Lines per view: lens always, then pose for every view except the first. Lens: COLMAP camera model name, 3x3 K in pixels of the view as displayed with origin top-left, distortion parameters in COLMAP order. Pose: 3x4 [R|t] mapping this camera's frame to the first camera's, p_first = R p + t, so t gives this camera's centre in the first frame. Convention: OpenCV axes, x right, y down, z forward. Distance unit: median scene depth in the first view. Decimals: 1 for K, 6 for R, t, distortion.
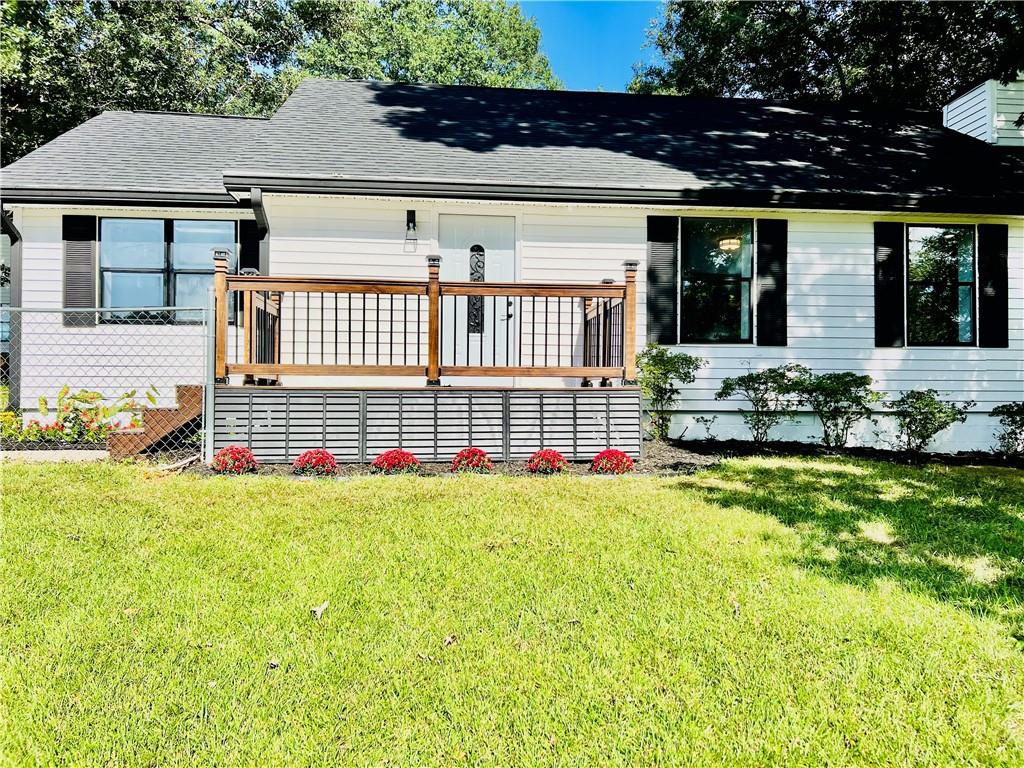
lens RADIAL K [[780.0, 0, 511.8], [0, 780.0, 387.9], [0, 0, 1]] dist [0.062768, -0.068702]
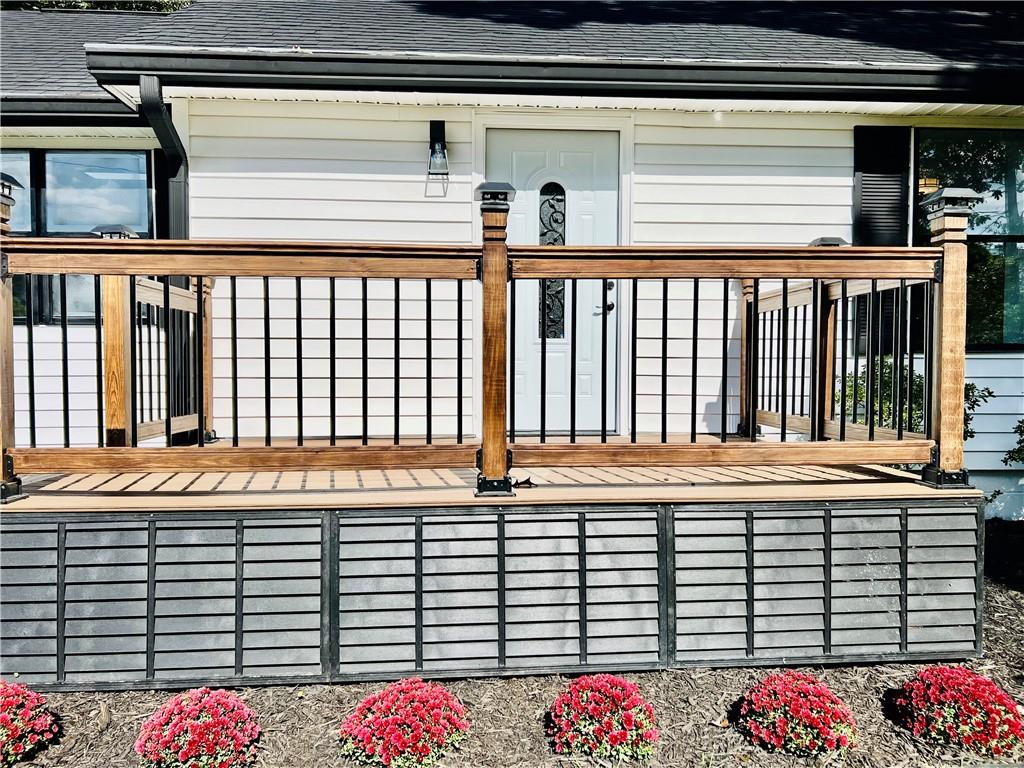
lens RADIAL K [[780.0, 0, 511.8], [0, 780.0, 387.9], [0, 0, 1]] dist [0.062768, -0.068702]
pose [[0.999429, -0.005813, -0.033281, -0.058192], [0.007162, 0.999151, 0.040567, -0.058737], [0.033017, -0.040782, 0.998622, 0.437470]]
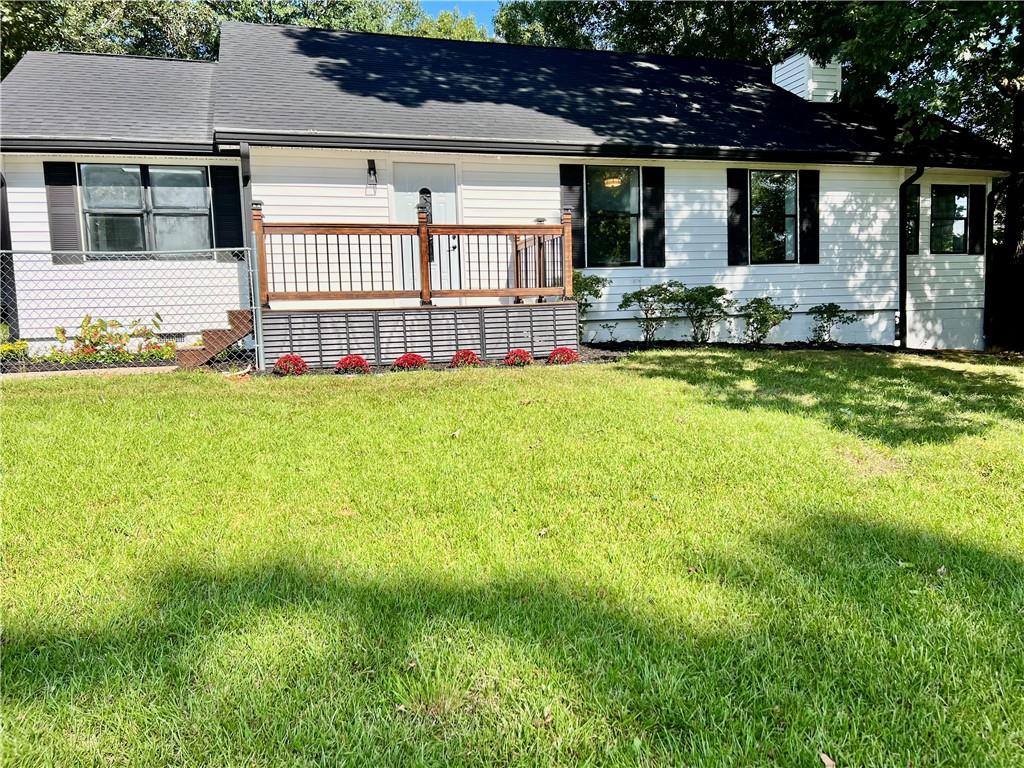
lens RADIAL K [[780.0, 0, 511.8], [0, 780.0, 387.9], [0, 0, 1]] dist [0.062768, -0.068702]
pose [[0.980493, -0.052930, 0.189291, -0.164699], [0.033848, 0.994141, 0.102657, 0.004005], [-0.193616, -0.094247, 0.976540, -0.249805]]
